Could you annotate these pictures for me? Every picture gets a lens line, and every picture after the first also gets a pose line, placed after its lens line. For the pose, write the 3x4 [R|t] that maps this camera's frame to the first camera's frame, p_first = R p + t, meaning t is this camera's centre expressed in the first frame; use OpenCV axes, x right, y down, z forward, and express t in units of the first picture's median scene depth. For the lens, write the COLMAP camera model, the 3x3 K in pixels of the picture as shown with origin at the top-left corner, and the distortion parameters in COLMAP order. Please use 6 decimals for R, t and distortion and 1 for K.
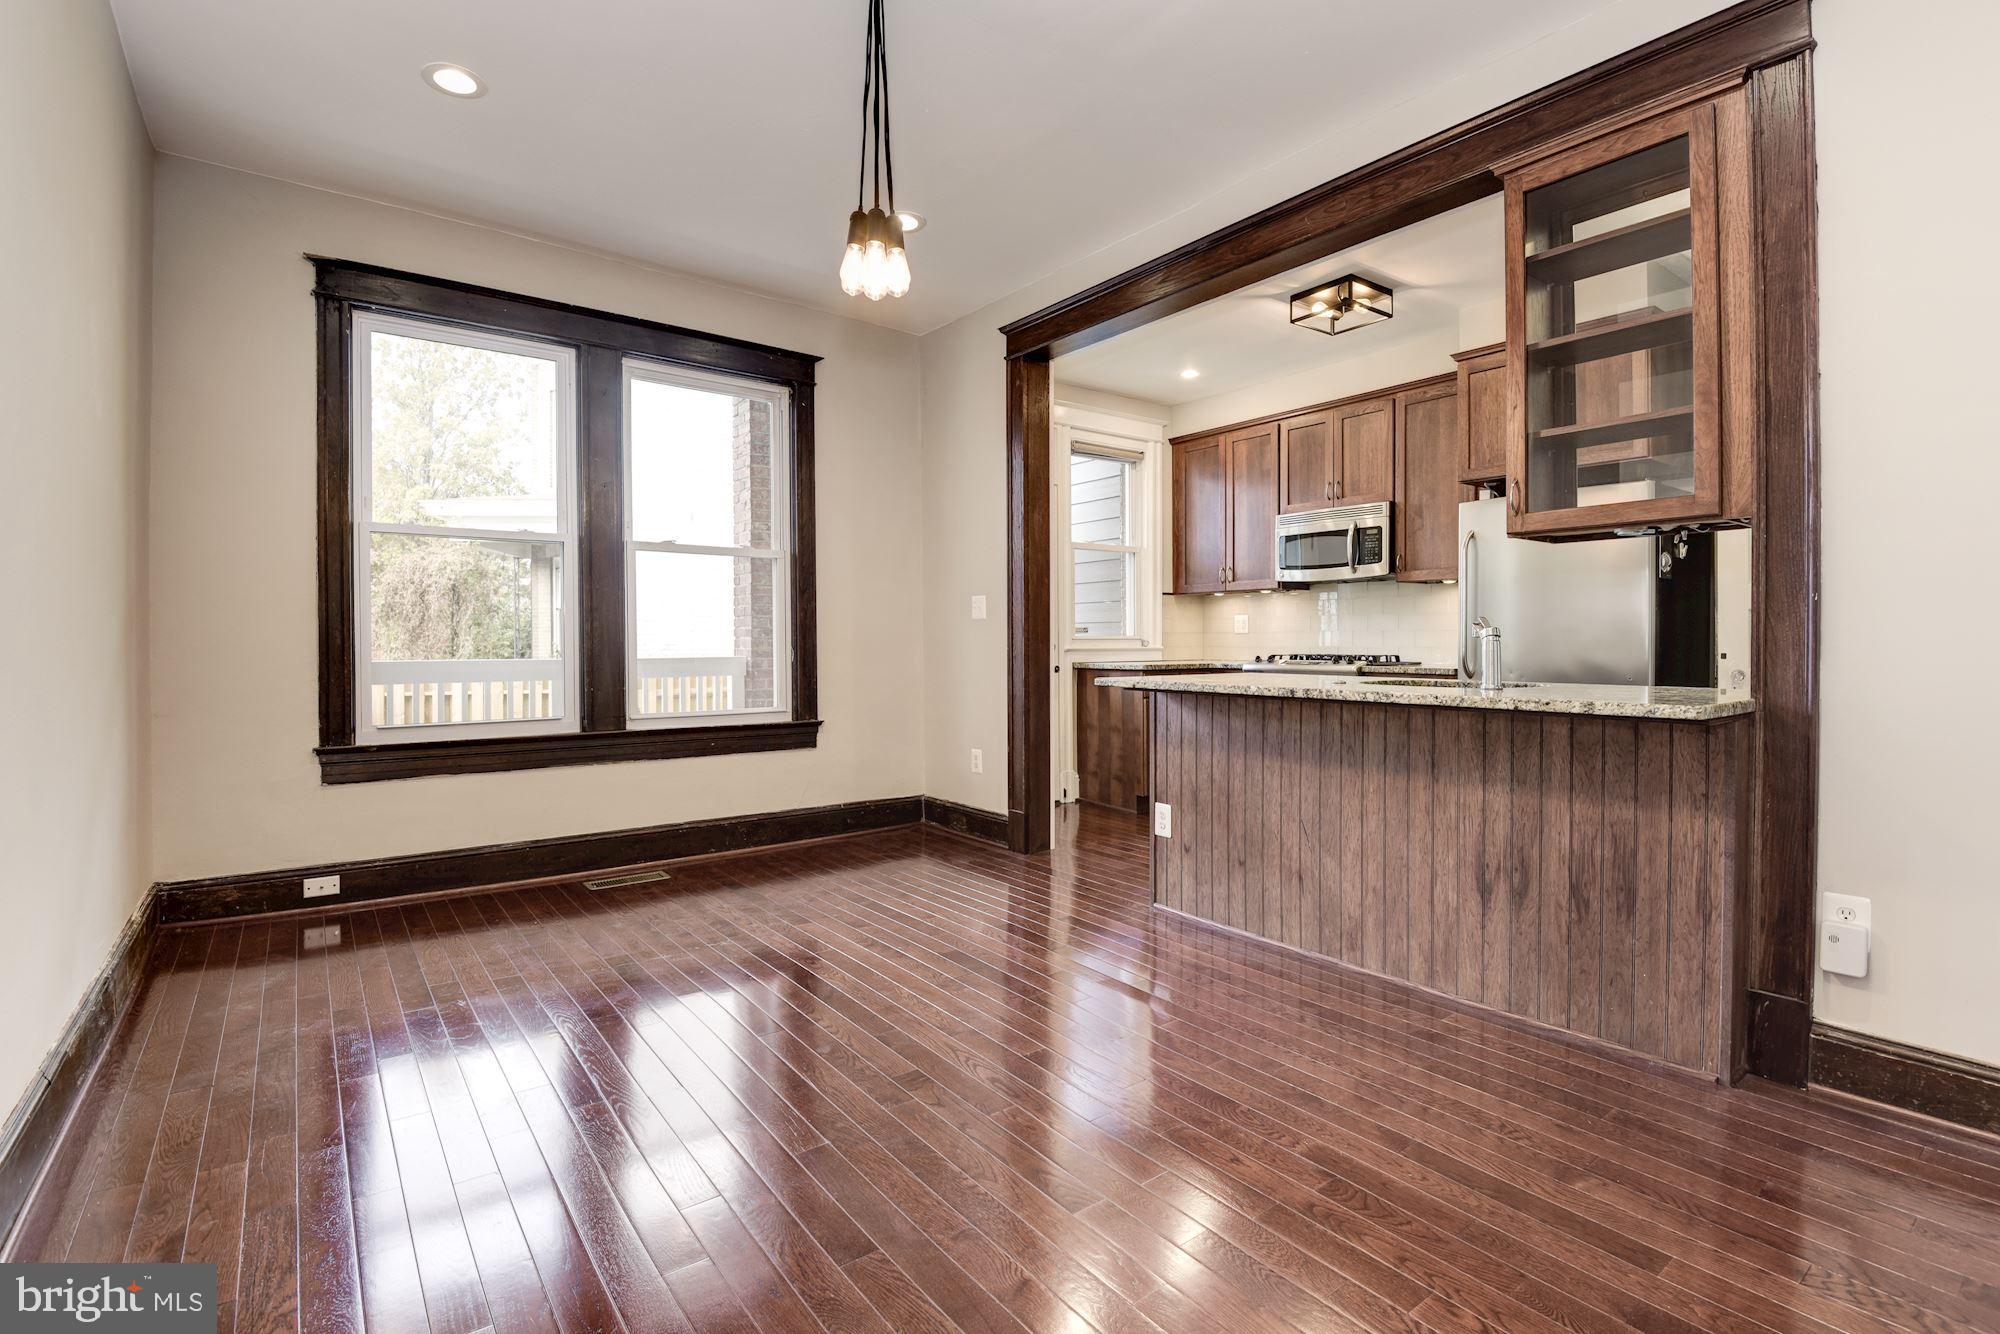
lens RADIAL K [[917.0, 0, 991.0], [0, 917.0, 651.6], [0, 0, 1]] dist [-0.009962, -0.008485]
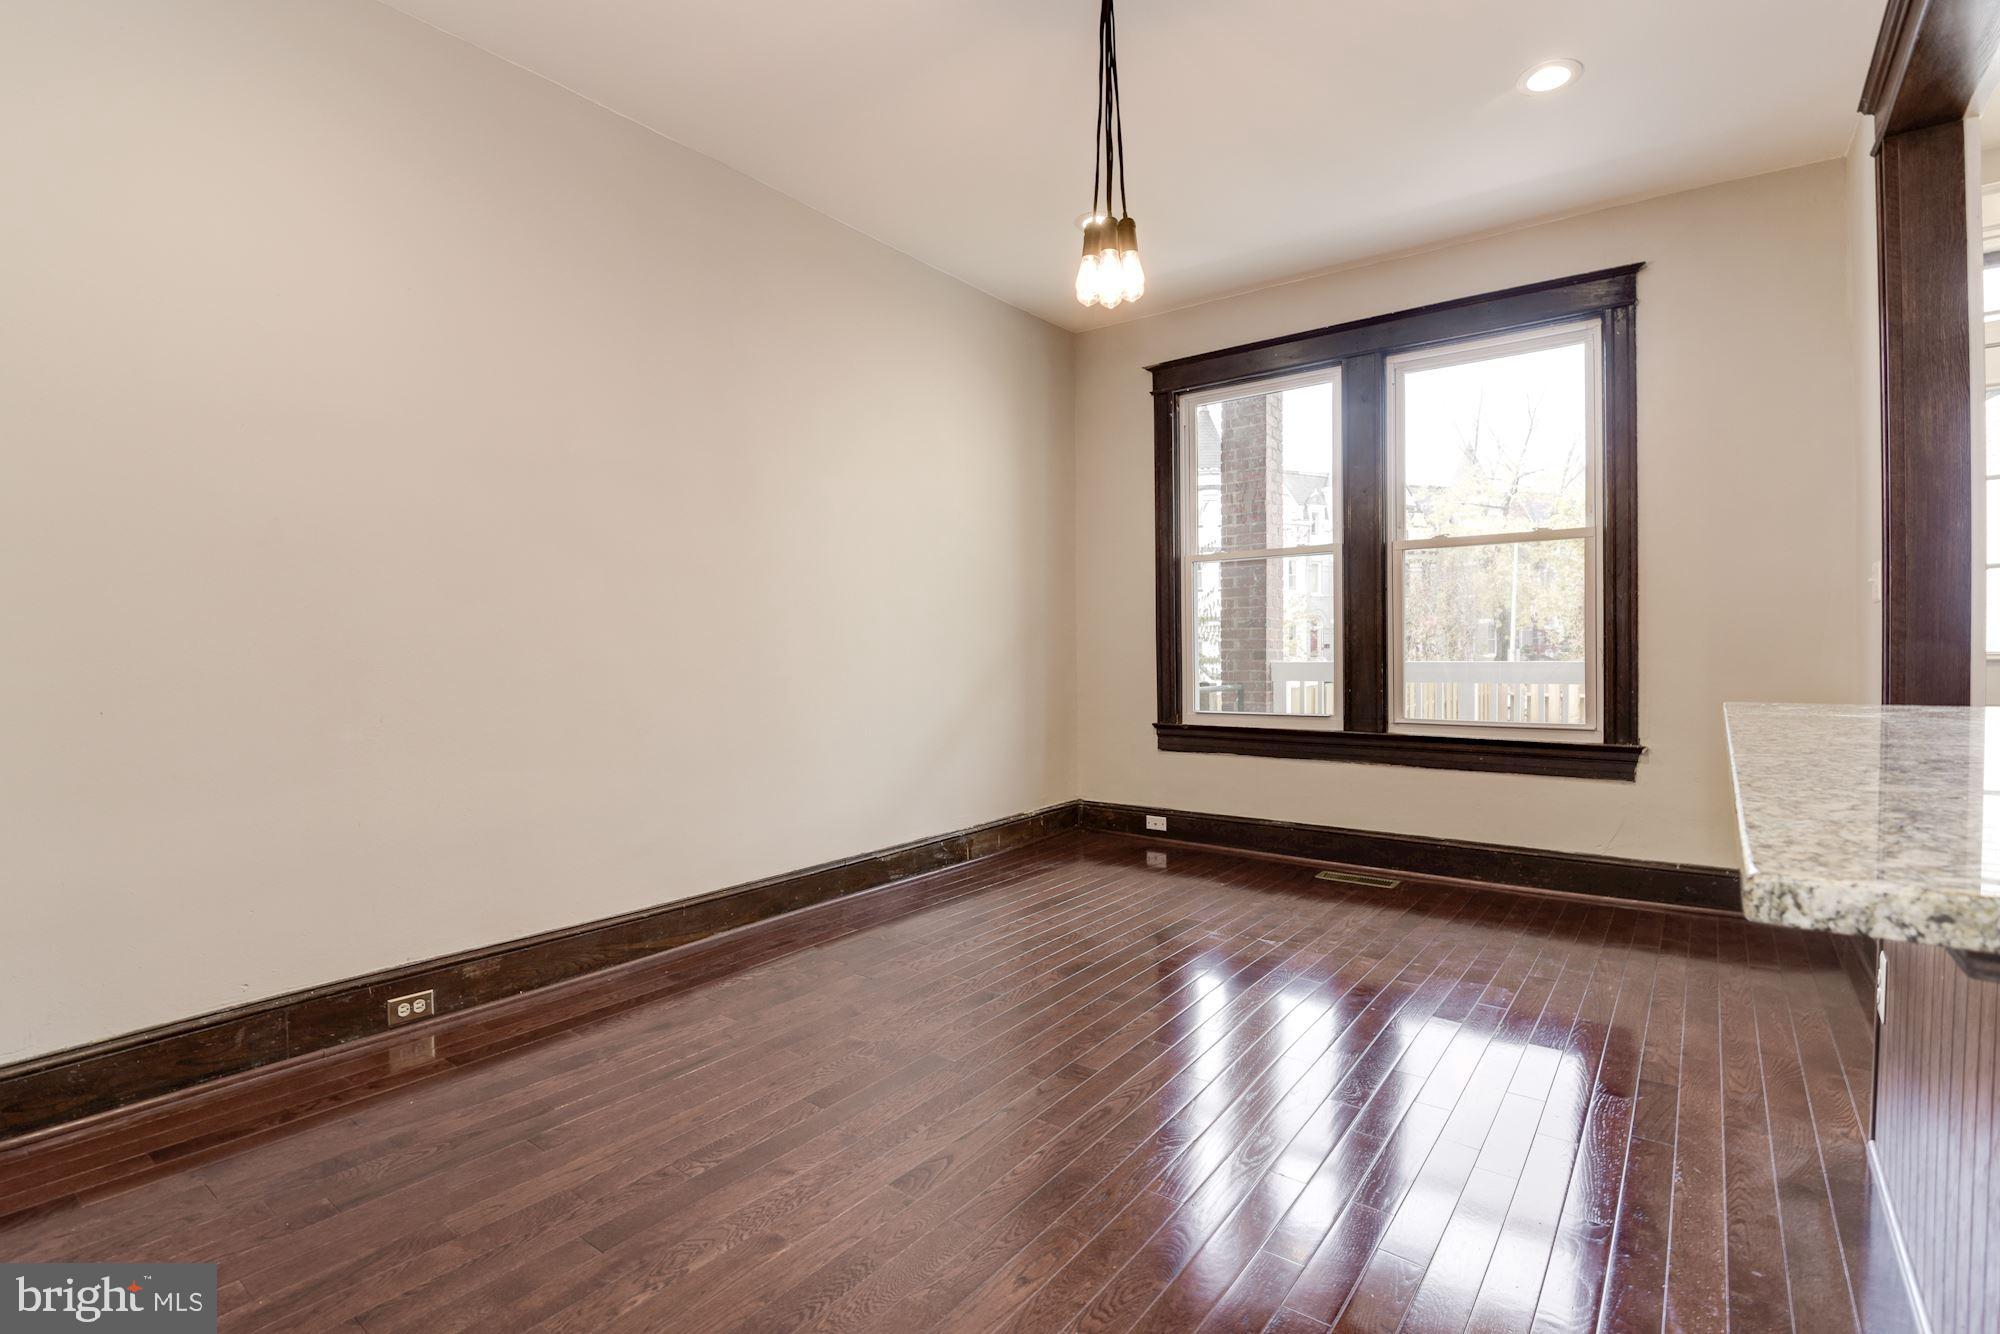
lens RADIAL K [[917.0, 0, 994.4], [0, 917.0, 670.0], [0, 0, 1]] dist [-0.009962, -0.008485]
pose [[0.262460, 0.021159, -0.964711, 0.448672], [-0.001111, 0.999766, 0.021626, -0.003837], [0.964942, -0.004604, 0.262422, 0.327737]]
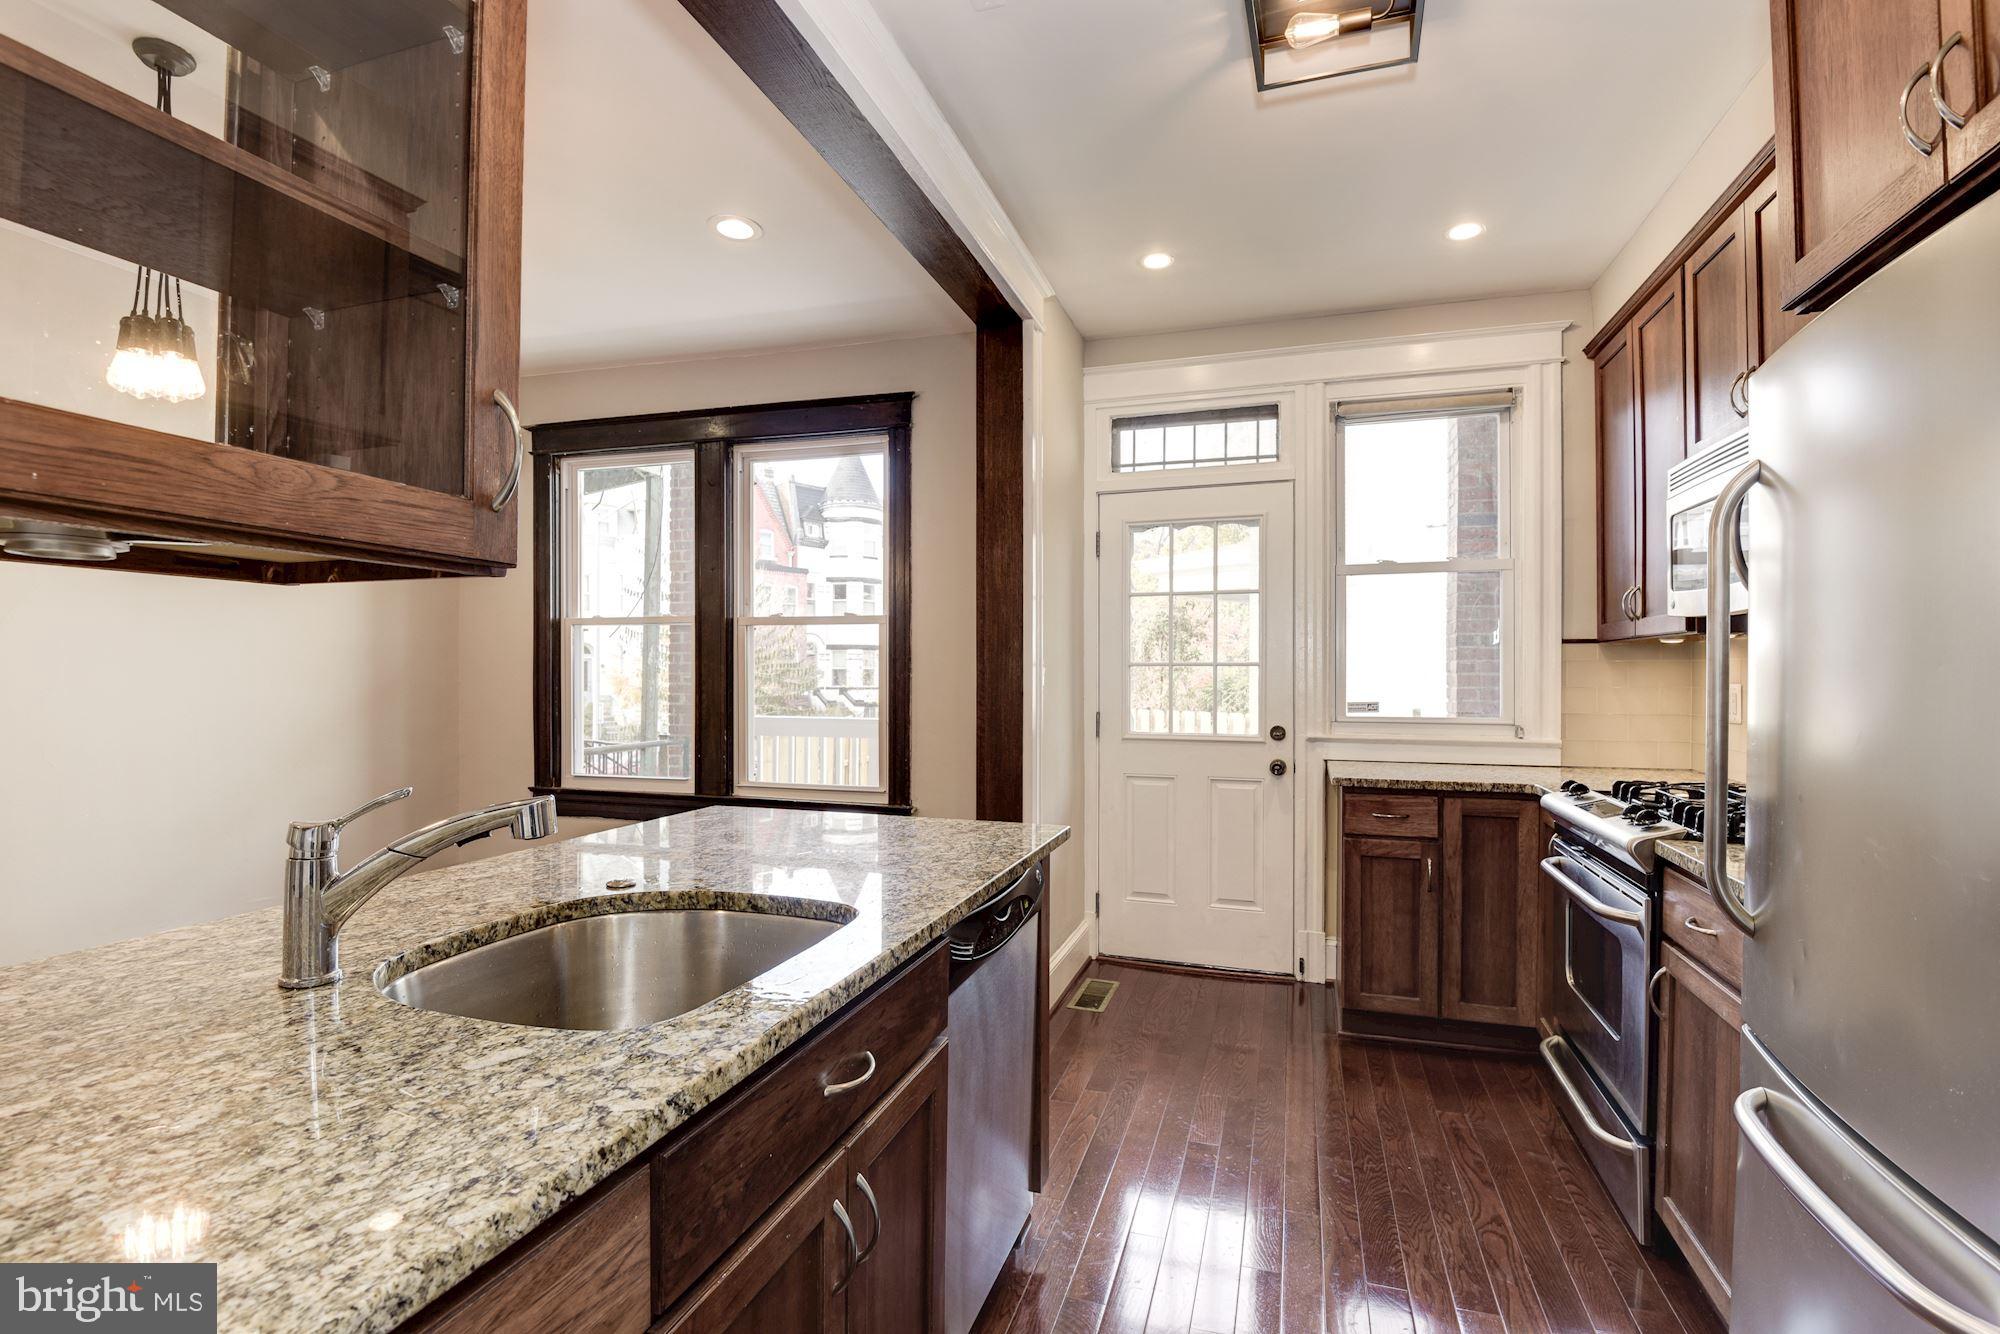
lens RADIAL K [[917.0, 0, 1007.4], [0, 917.0, 664.8], [0, 0, 1]] dist [-0.009962, -0.008485]
pose [[0.585886, -0.002031, -0.810391, 0.649698], [-0.013063, 0.999843, -0.011951, -0.058045], [0.810288, 0.017588, 0.585767, 0.636993]]
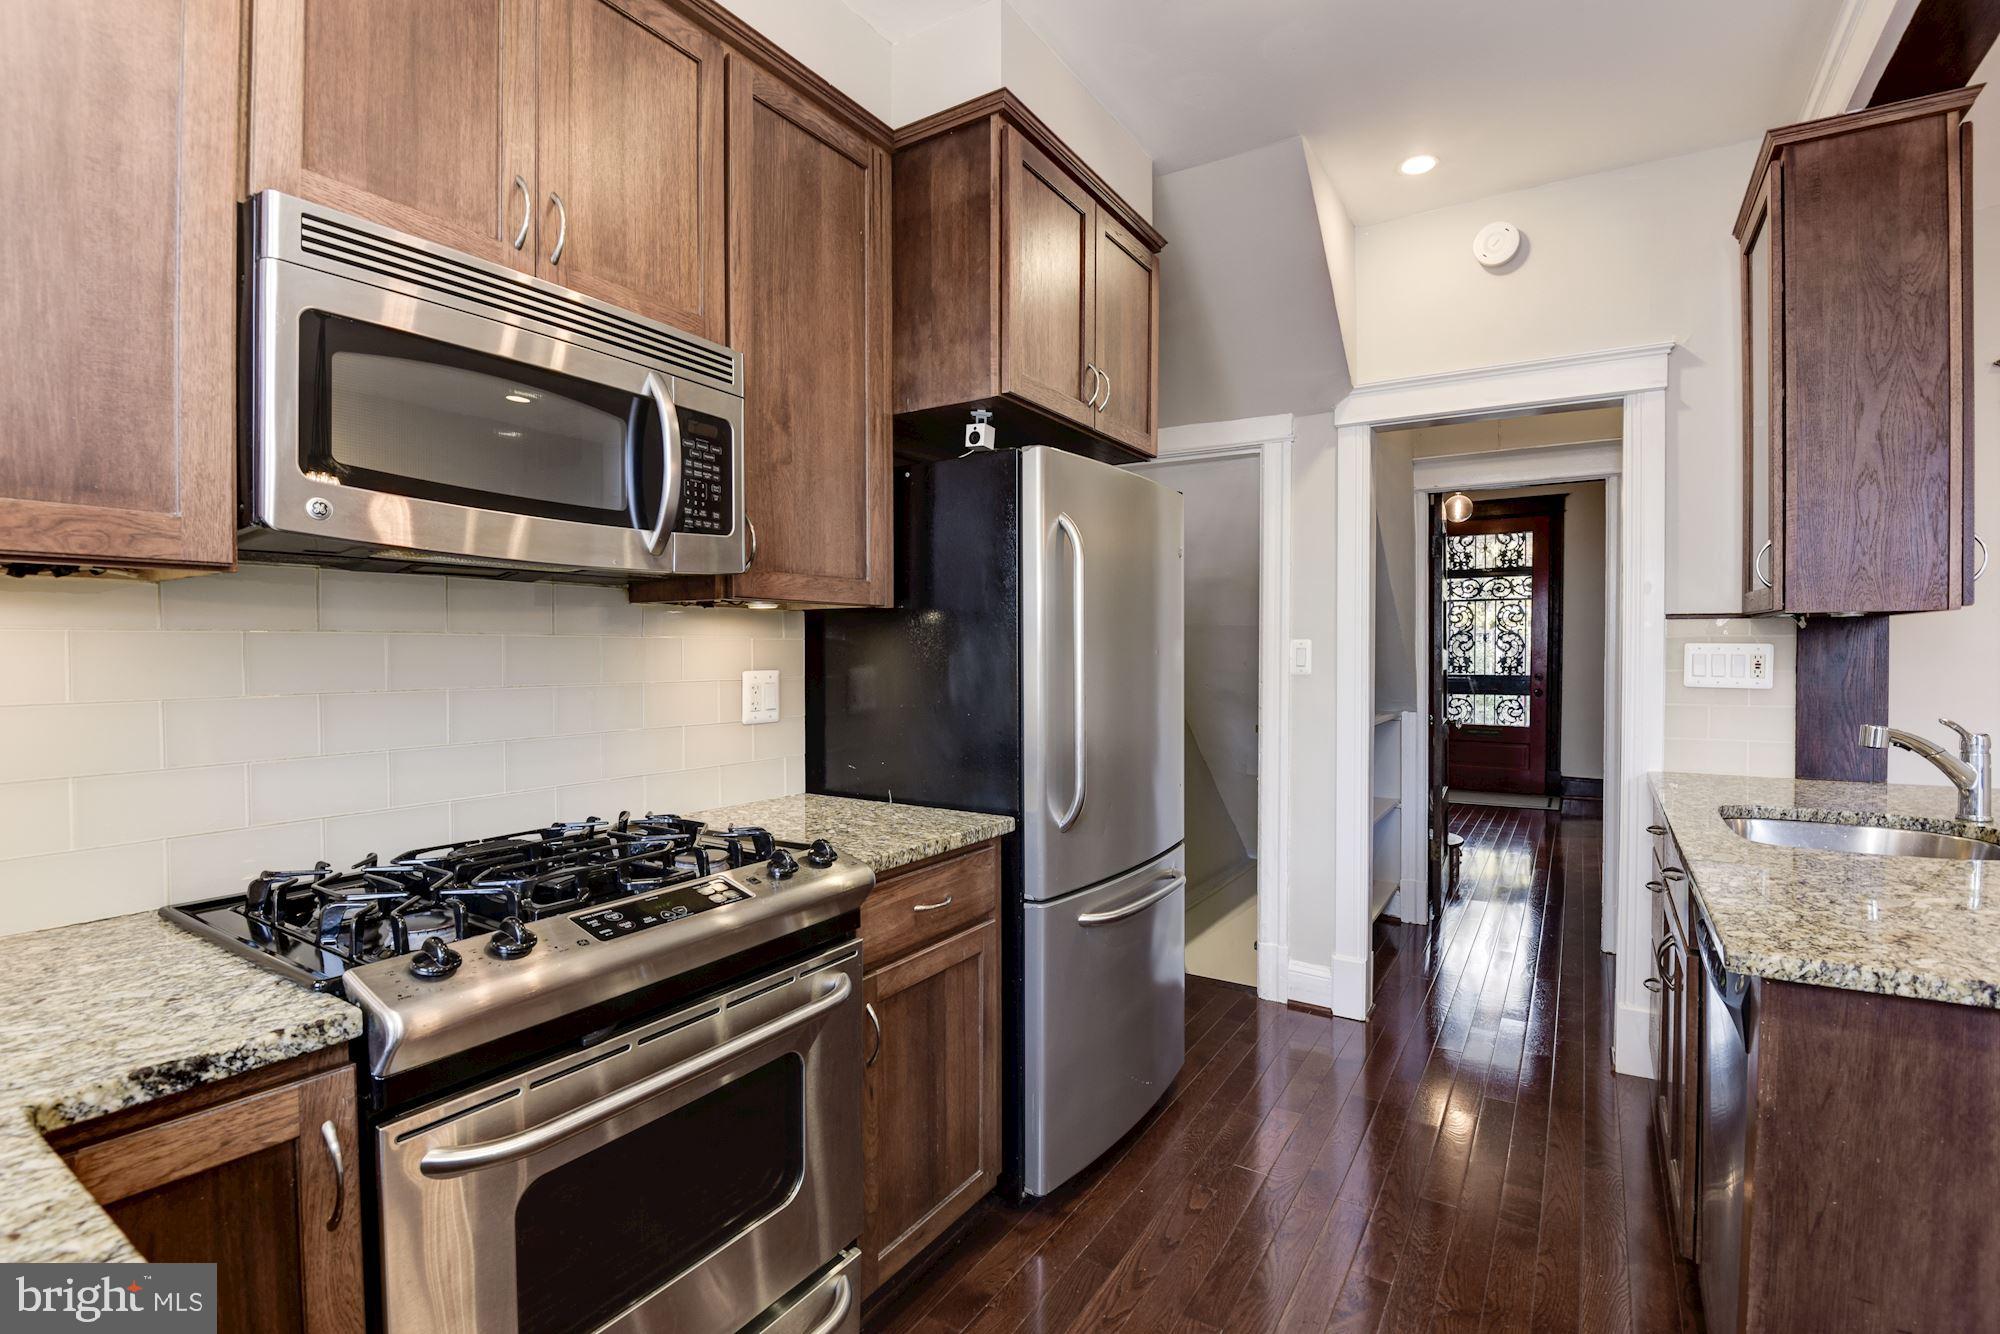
lens RADIAL K [[917.0, 0, 1007.0], [0, 917.0, 672.2], [0, 0, 1]] dist [-0.009962, -0.008485]
pose [[-0.349703, -0.015937, 0.936725, 0.103966], [0.017210, 0.999577, 0.023432, -0.065467], [-0.936702, 0.024315, -0.349281, 1.230507]]
